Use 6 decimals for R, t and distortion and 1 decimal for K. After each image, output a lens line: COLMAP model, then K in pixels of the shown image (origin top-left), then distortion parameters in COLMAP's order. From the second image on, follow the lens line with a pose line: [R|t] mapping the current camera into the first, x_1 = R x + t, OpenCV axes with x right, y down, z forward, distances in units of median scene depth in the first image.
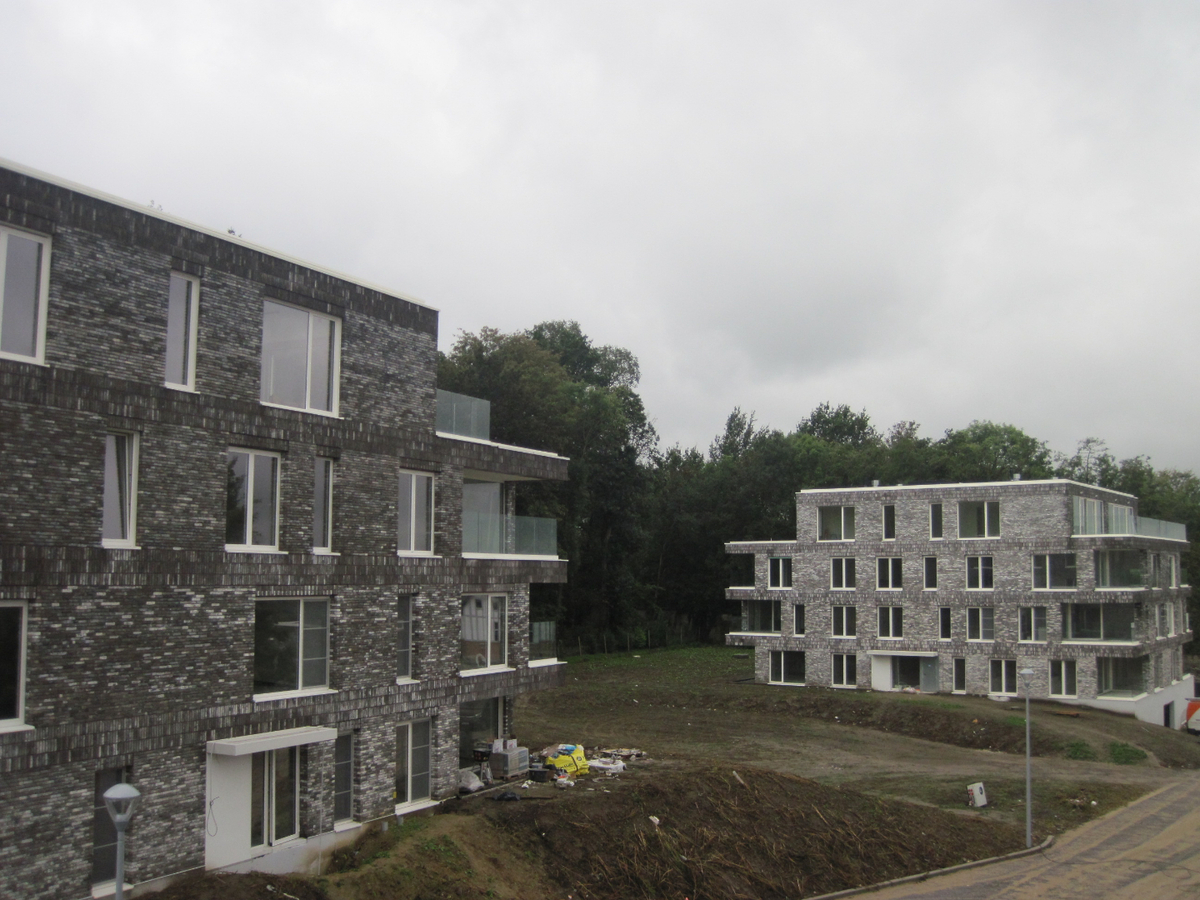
lens RADIAL K [[1245.1, 0, 600.0], [0, 1245.1, 450.0], [0, 0, 1]] dist [-0.184521, 0.159565]
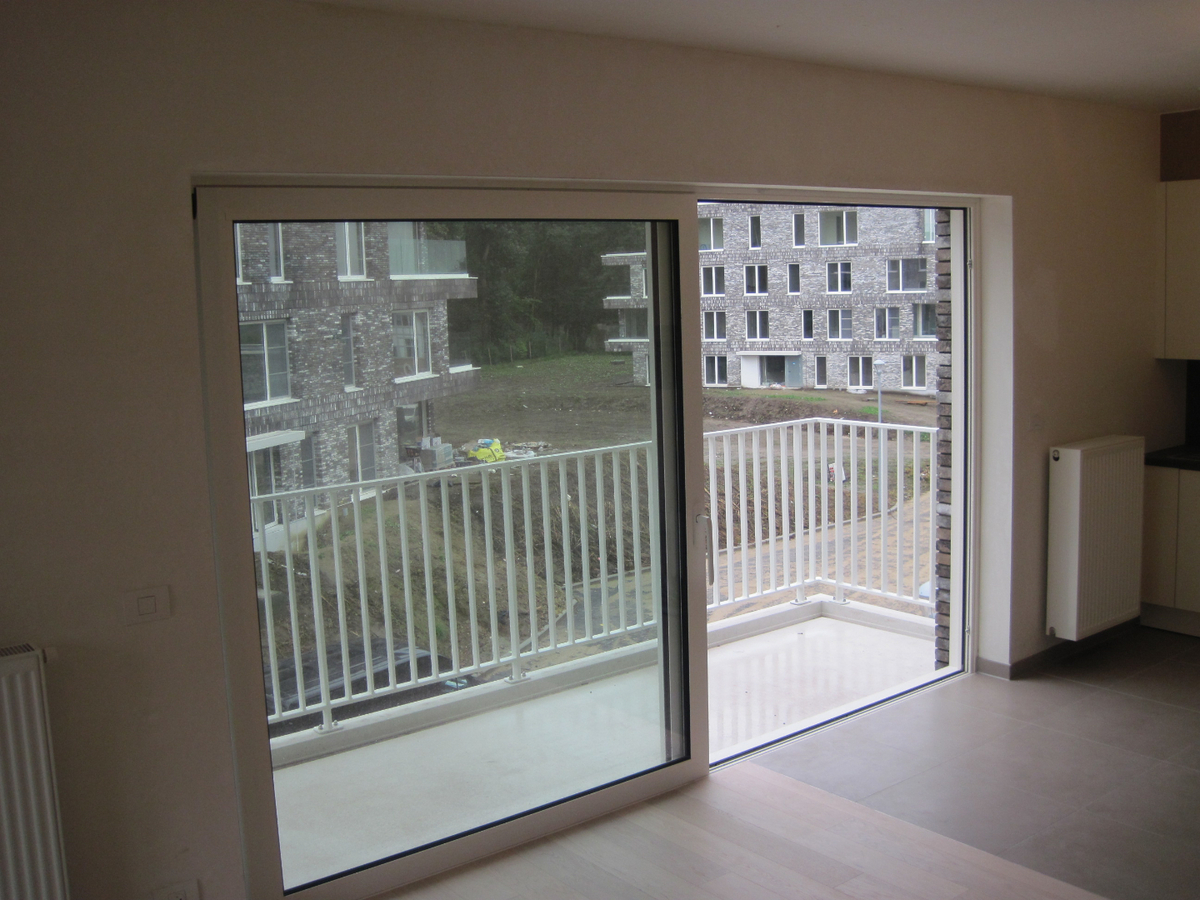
lens RADIAL K [[1245.1, 0, 600.0], [0, 1245.1, 450.0], [0, 0, 1]] dist [-0.184521, 0.159565]
pose [[0.993304, -0.052592, 0.102862, -0.038580], [0.027810, 0.973041, 0.228949, -0.012648], [-0.112130, -0.224556, 0.967988, -0.129321]]
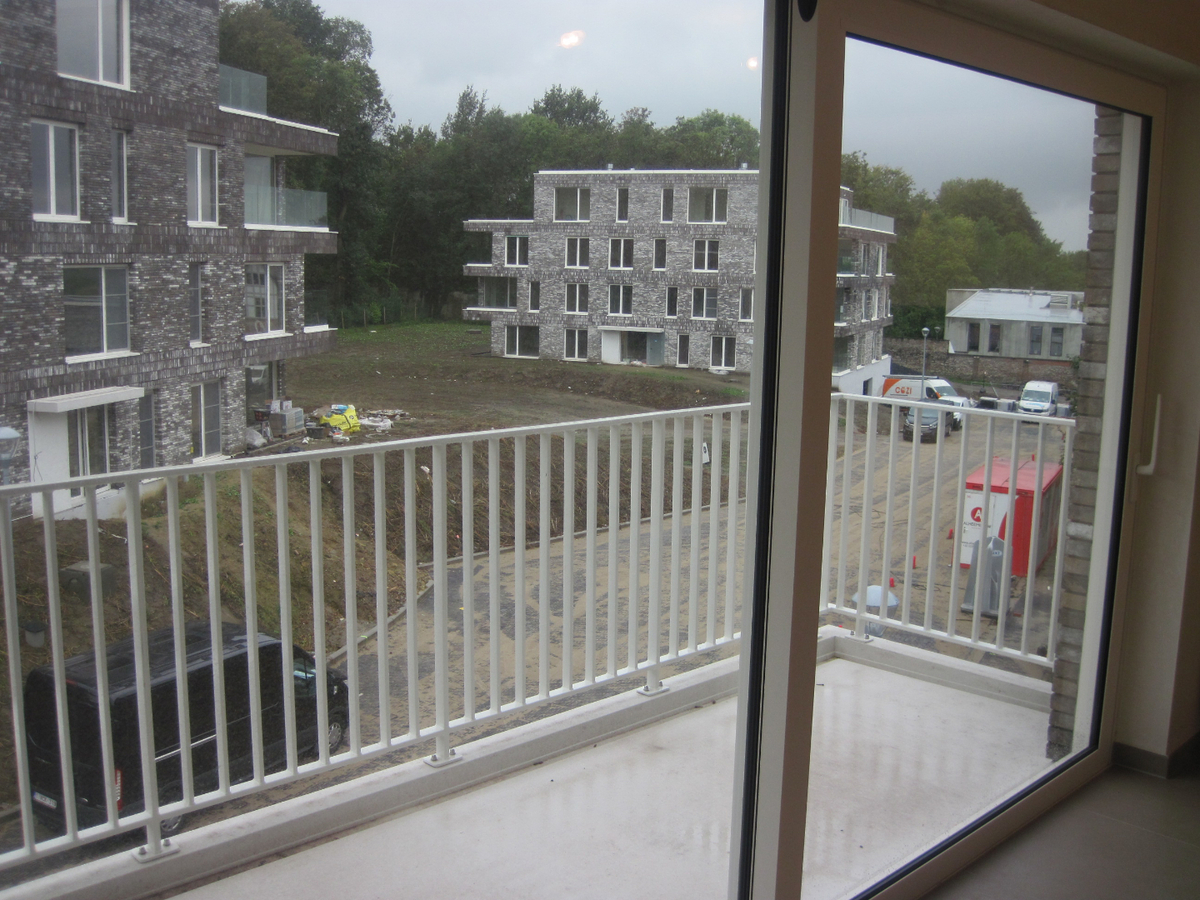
lens RADIAL K [[1245.1, 0, 600.0], [0, 1245.1, 450.0], [0, 0, 1]] dist [-0.184521, 0.159565]
pose [[0.974599, -0.017685, 0.223260, -0.044567], [-0.039440, 0.967744, 0.248827, -0.000619], [-0.220459, -0.251312, 0.942465, -0.076067]]
